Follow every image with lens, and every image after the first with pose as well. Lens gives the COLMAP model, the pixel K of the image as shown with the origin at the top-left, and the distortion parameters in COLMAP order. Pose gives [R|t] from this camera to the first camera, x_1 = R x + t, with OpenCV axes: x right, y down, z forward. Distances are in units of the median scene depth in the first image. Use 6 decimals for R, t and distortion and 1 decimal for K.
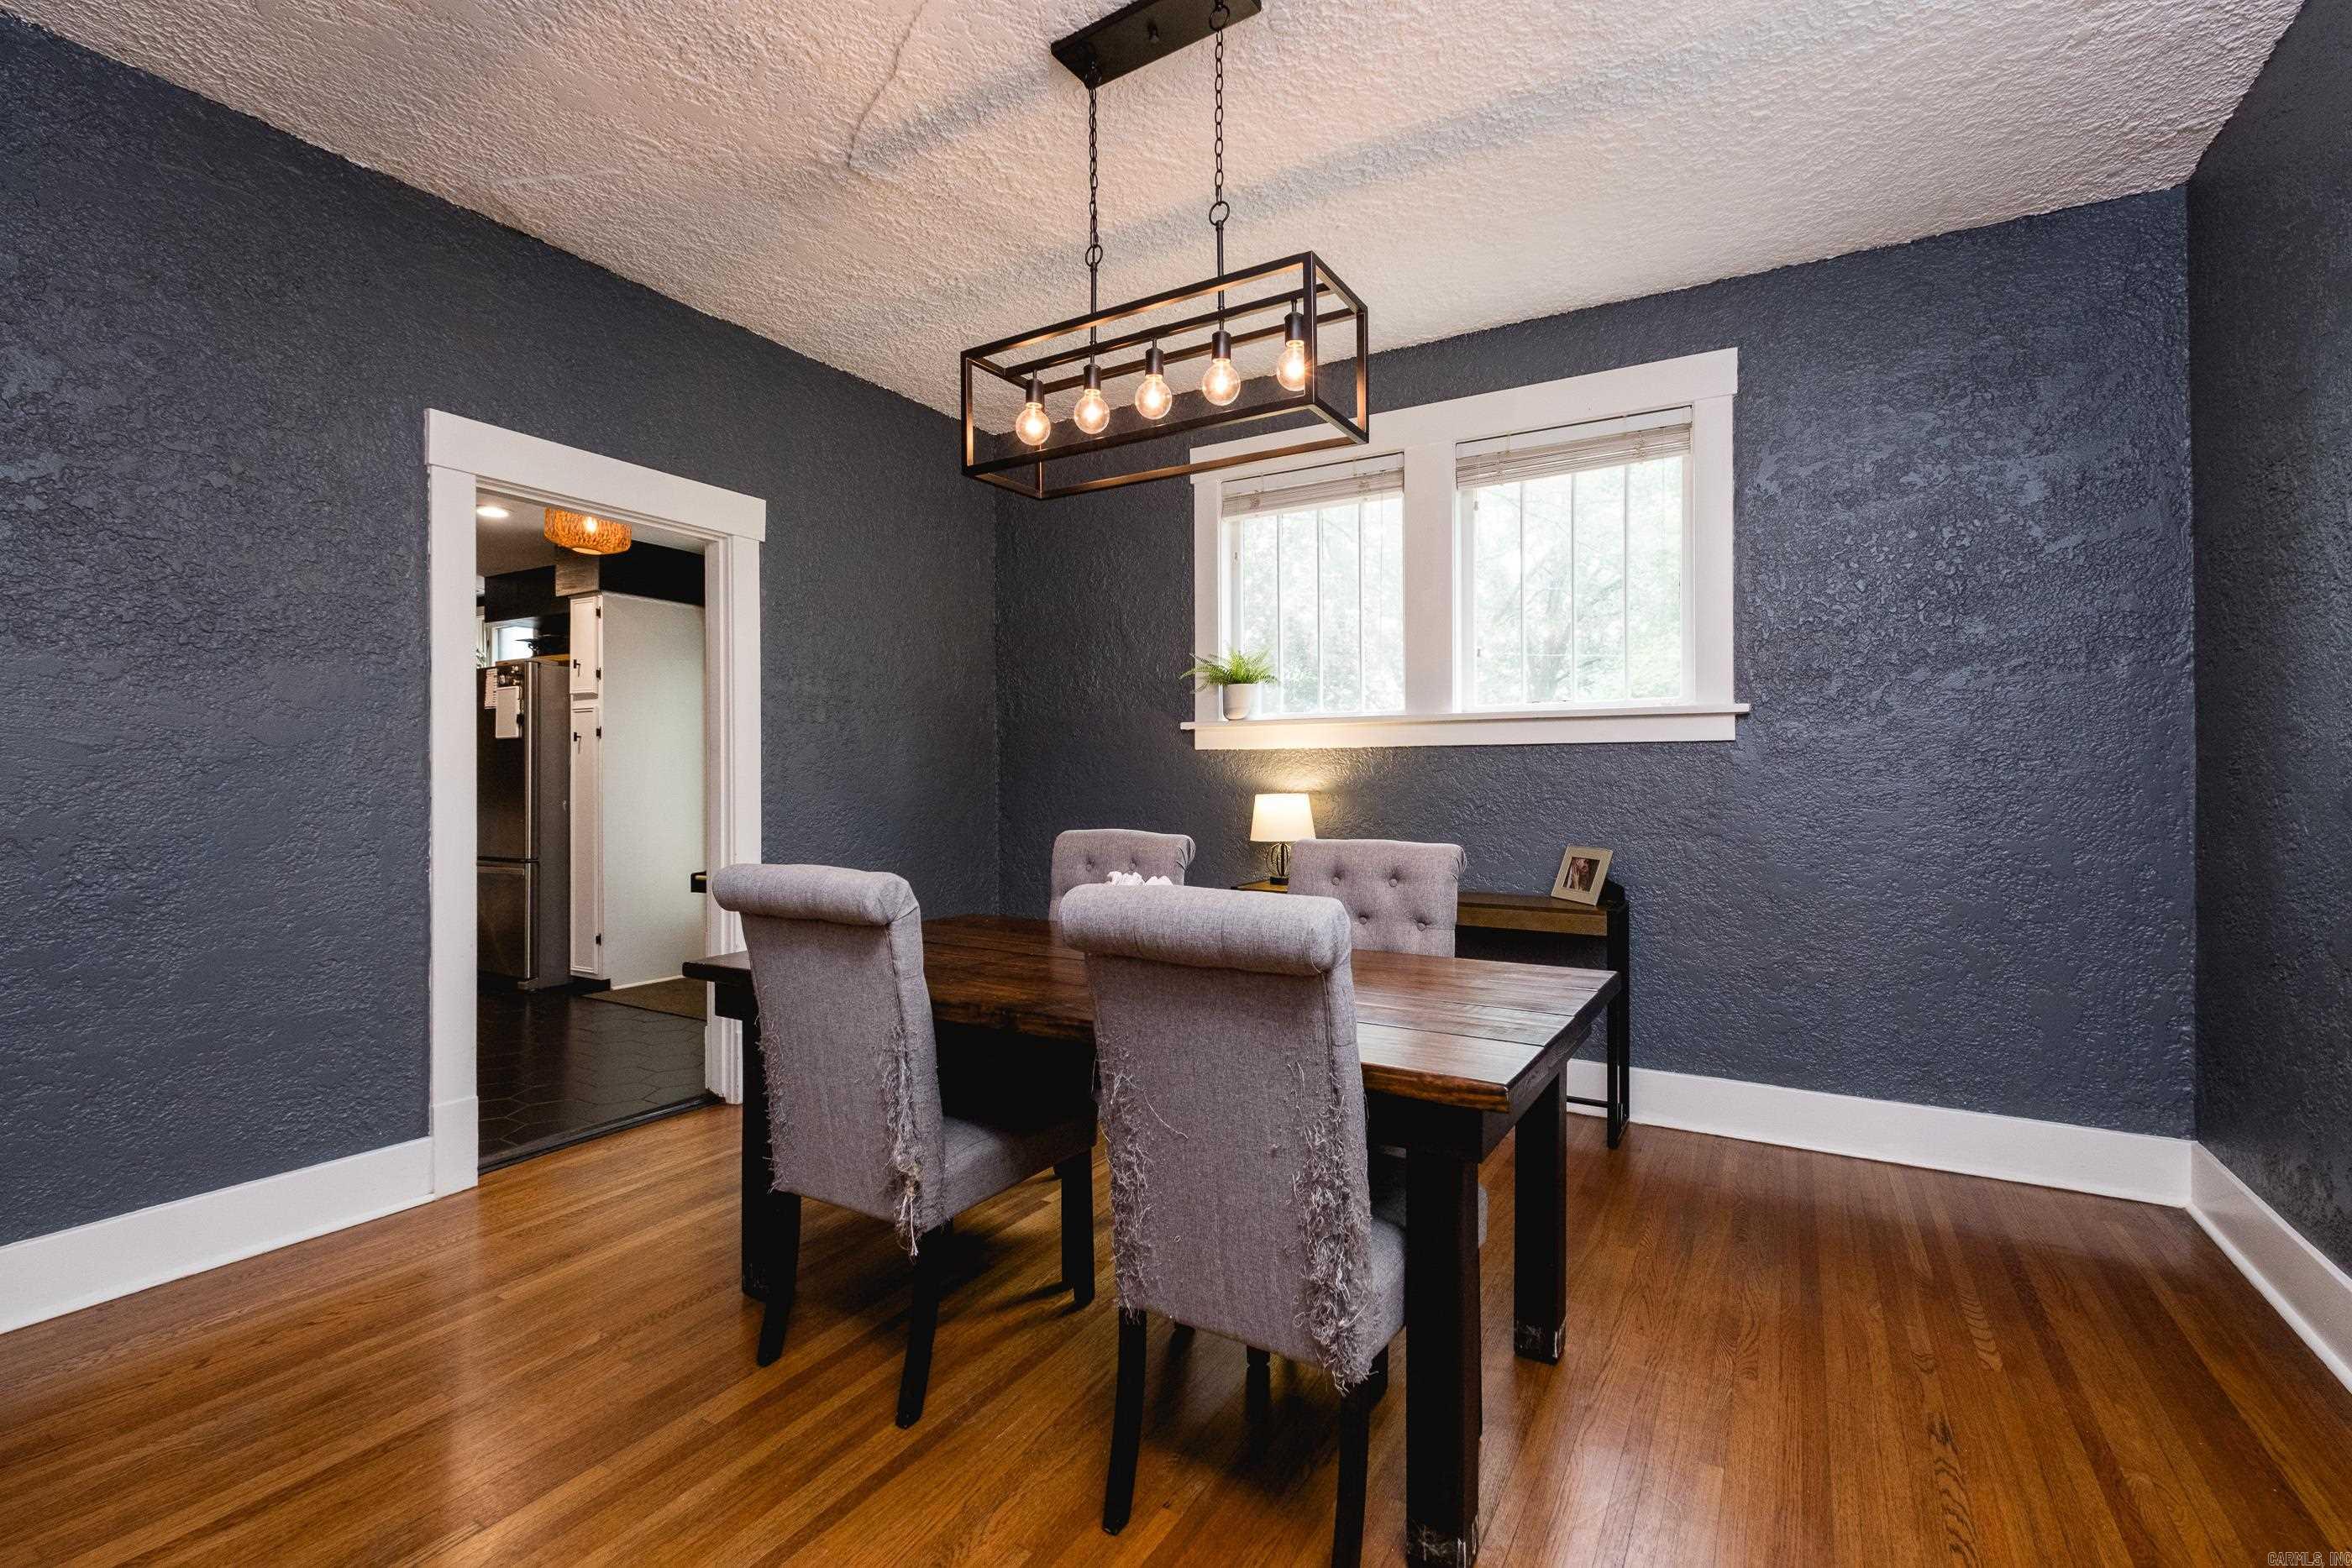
lens RADIAL K [[1040.7, 0, 1176.9], [0, 1040.7, 772.0], [0, 0, 1]] dist [0.000963, -0.000093]
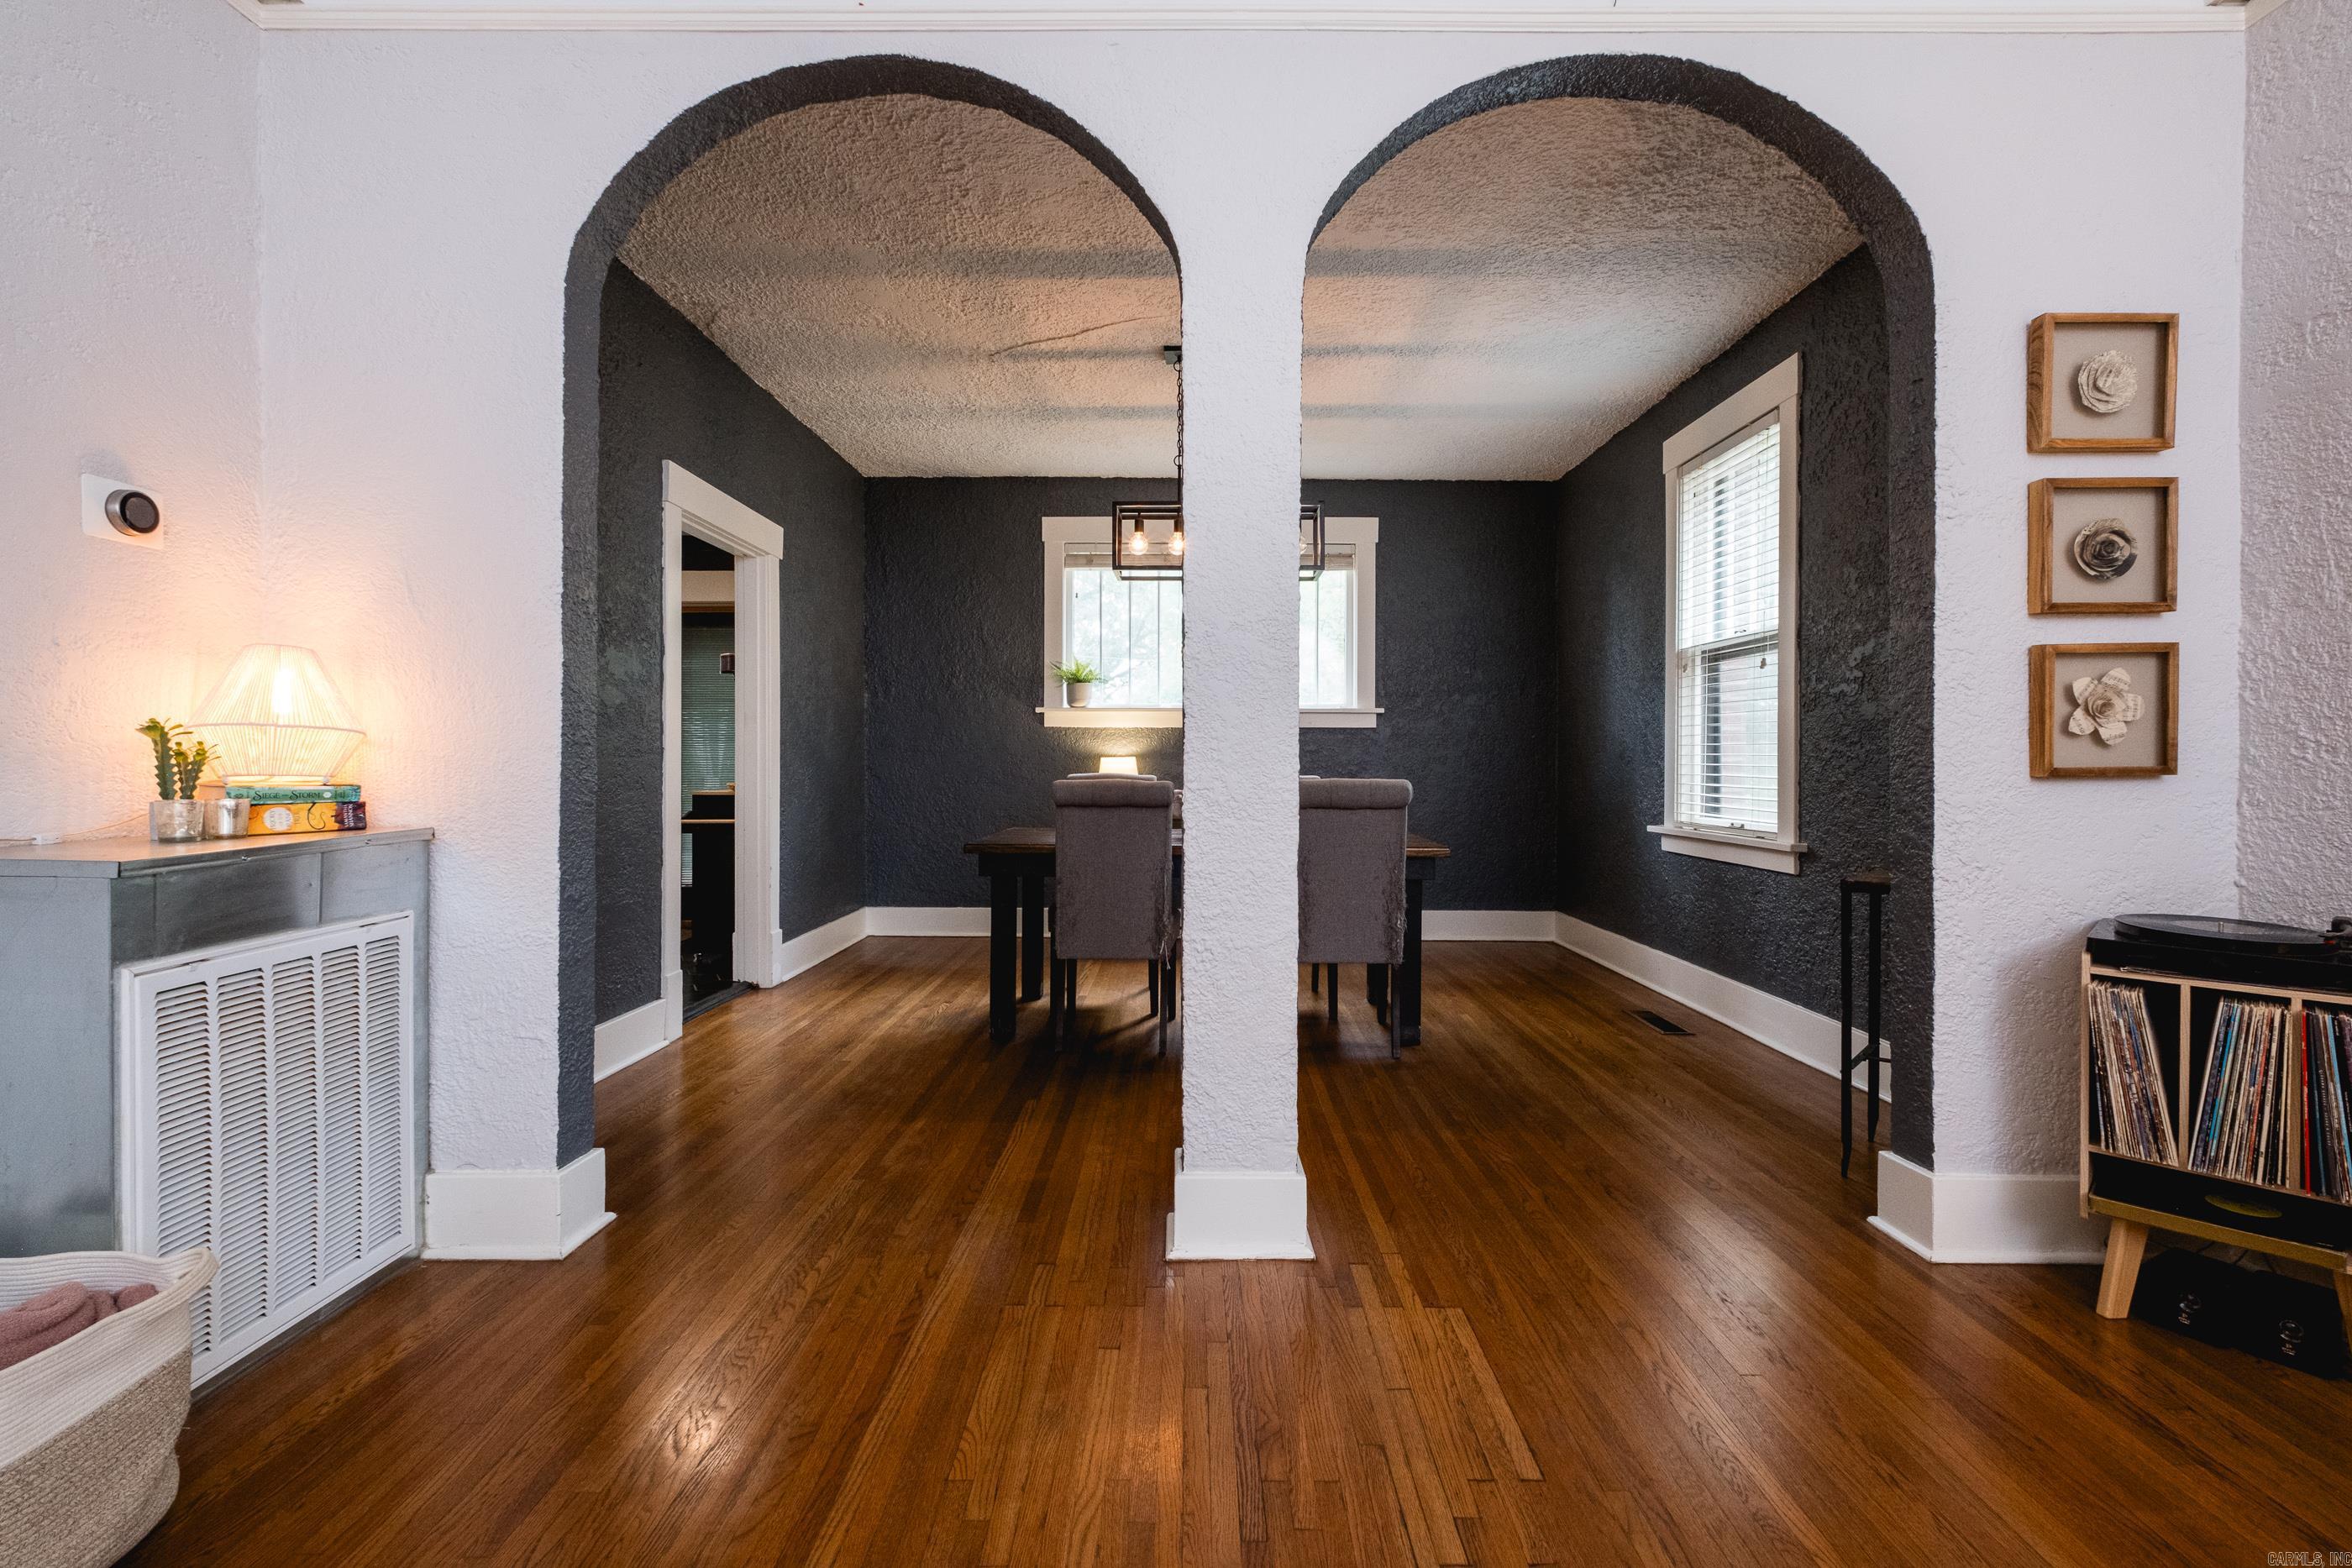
lens RADIAL K [[1022.5, 0, 1177.1], [0, 1022.5, 765.0], [0, 0, 1]] dist [-0.001337, -0.000194]
pose [[0.866369, 0.004614, 0.499382, -0.608795], [-0.008372, 0.999951, 0.005285, 0.025611], [-0.499333, -0.008760, 0.866366, -0.364258]]
